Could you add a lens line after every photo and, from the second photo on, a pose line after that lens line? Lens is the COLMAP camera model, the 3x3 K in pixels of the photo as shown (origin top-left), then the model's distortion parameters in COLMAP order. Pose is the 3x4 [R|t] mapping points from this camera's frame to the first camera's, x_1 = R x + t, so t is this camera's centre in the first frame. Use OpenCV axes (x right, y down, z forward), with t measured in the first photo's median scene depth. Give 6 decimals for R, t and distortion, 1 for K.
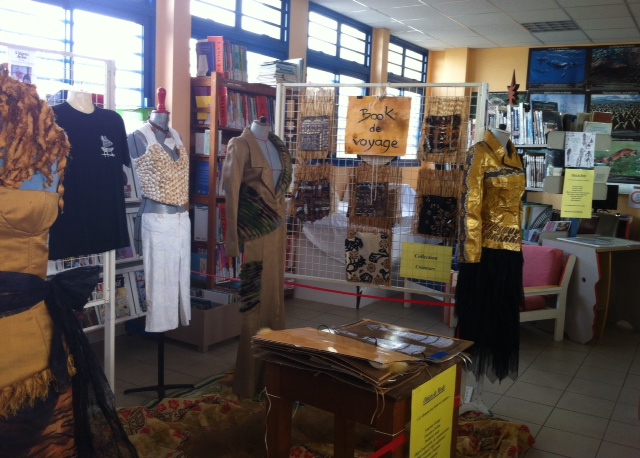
lens RADIAL K [[638.3, 0, 320.0], [0, 638.3, 229.0], [0, 0, 1]] dist [0.003360, -0.001320]
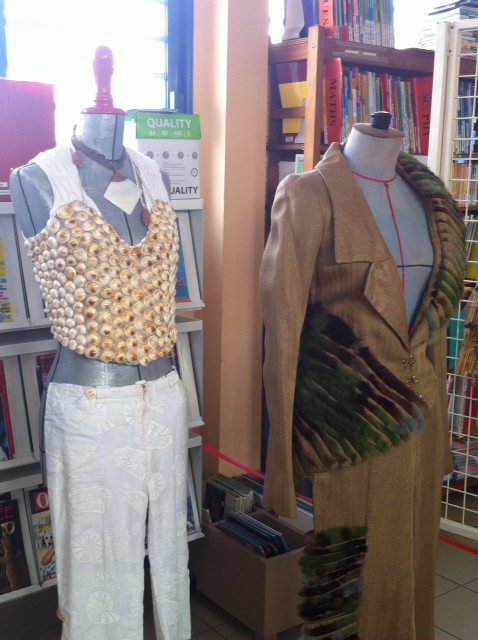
lens RADIAL K [[860.5, 0, 239.0], [0, 860.5, 320.0], [0, 0, 1]] dist [0.012178, -0.013338]
pose [[0.939535, 0.032701, -0.340889, 0.001683], [-0.019985, 0.998970, 0.040748, -0.081487], [0.341870, -0.031471, 0.939220, 0.536405]]
